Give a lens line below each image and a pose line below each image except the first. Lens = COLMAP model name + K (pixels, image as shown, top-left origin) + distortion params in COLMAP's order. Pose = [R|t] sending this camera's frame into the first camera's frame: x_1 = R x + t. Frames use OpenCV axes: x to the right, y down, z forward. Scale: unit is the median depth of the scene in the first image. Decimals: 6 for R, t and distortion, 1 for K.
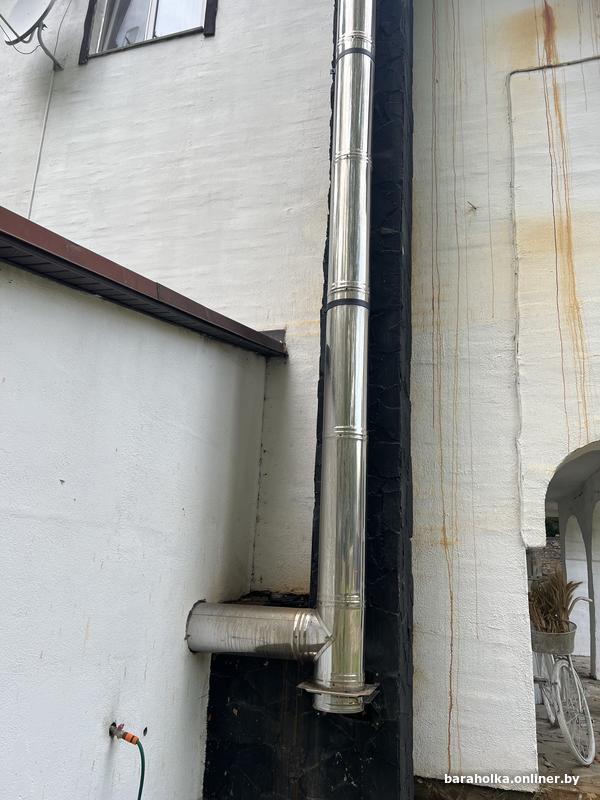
lens RADIAL K [[601.4, 0, 301.5], [0, 601.4, 405.4], [0, 0, 1]] dist [0.048273, -0.051715]
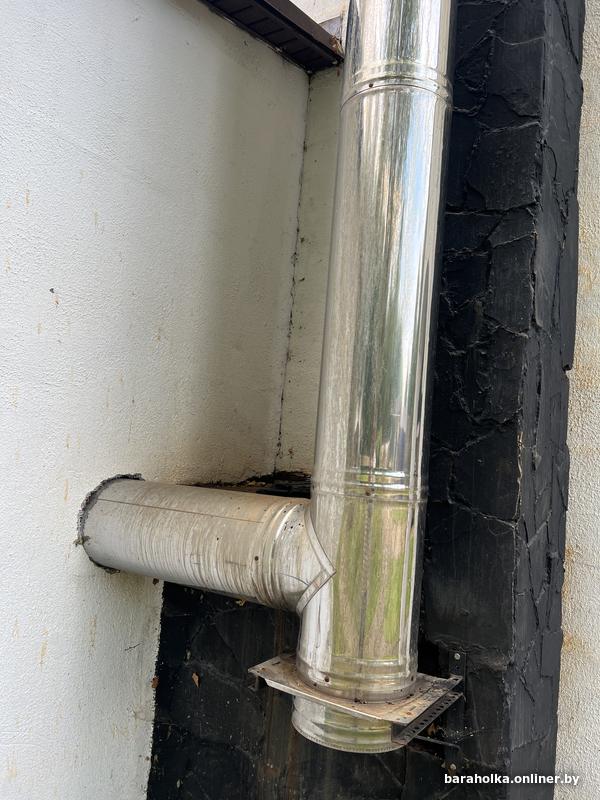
lens RADIAL K [[603.2, 0, 298.8], [0, 603.2, 403.1], [0, 0, 1]] dist [0.120067, -0.159665]
pose [[0.958897, 0.007404, -0.283657, 0.132632], [0.035192, 0.988838, 0.144777, 0.191634], [0.281563, -0.148808, 0.947934, 0.557408]]
